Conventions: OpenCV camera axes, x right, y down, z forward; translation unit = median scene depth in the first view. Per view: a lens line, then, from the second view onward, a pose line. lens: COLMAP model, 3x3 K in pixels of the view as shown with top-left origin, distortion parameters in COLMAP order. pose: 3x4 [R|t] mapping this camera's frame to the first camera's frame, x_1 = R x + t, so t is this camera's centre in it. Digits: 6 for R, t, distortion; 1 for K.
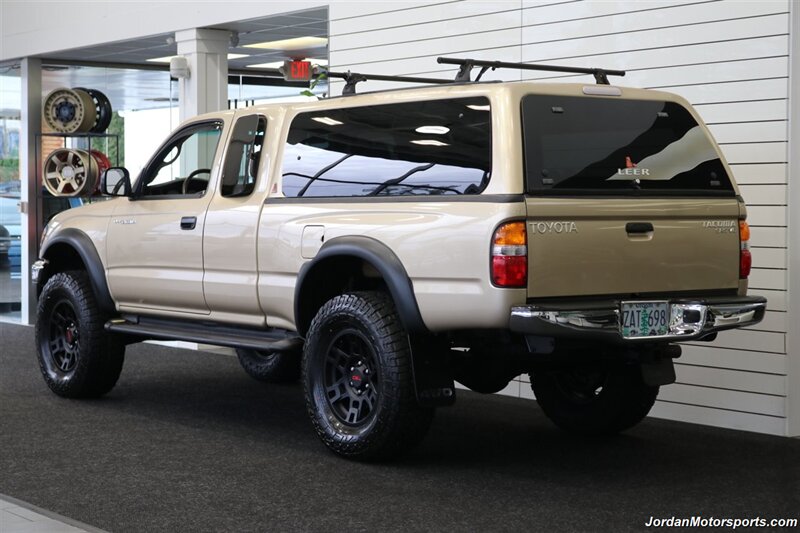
lens RADIAL K [[1606.0, 0, 393.1], [0, 1606.0, 260.2], [0, 0, 1]] dist [0.078779, 0.000000]
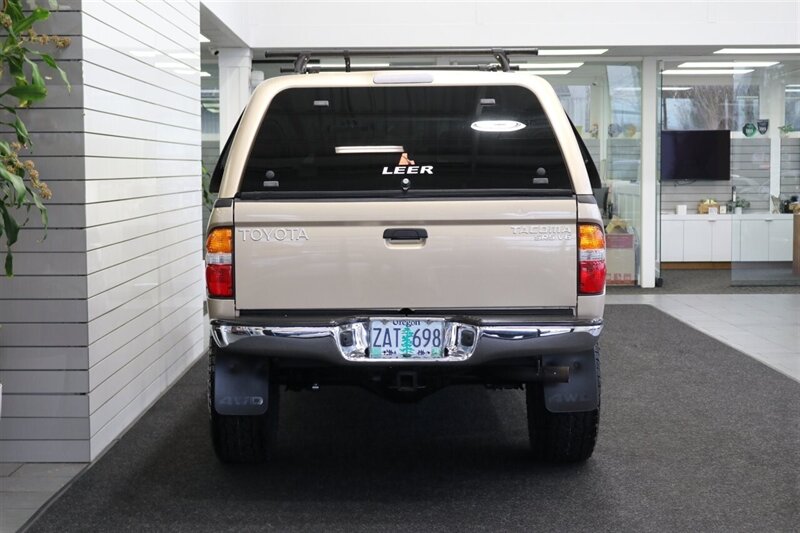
lens RADIAL K [[1404.8, 0, 396.4], [0, 1404.8, 267.2], [0, 0, 1]] dist [0.022403, 0.000000]
pose [[0.793674, 0.032337, -0.607483, 0.615317], [-0.009918, 0.999141, 0.040228, -0.032942], [0.608262, -0.025903, 0.793313, 0.388682]]
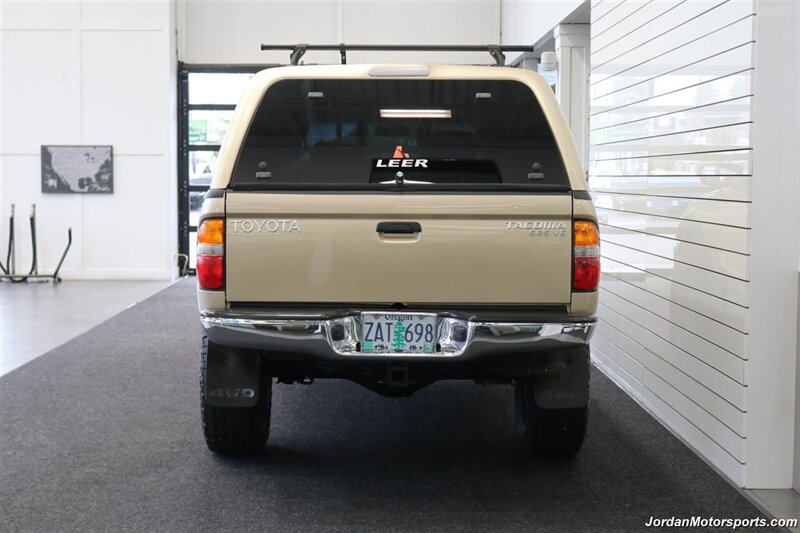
lens RADIAL K [[1274.7, 0, 410.5], [0, 1274.7, 251.6], [0, 0, 1]] dist [-0.002507, 0.000000]
pose [[0.801326, 0.038513, -0.596987, 0.569446], [-0.024336, 0.999198, 0.031794, -0.029327], [0.597733, -0.010949, 0.801621, 0.452096]]
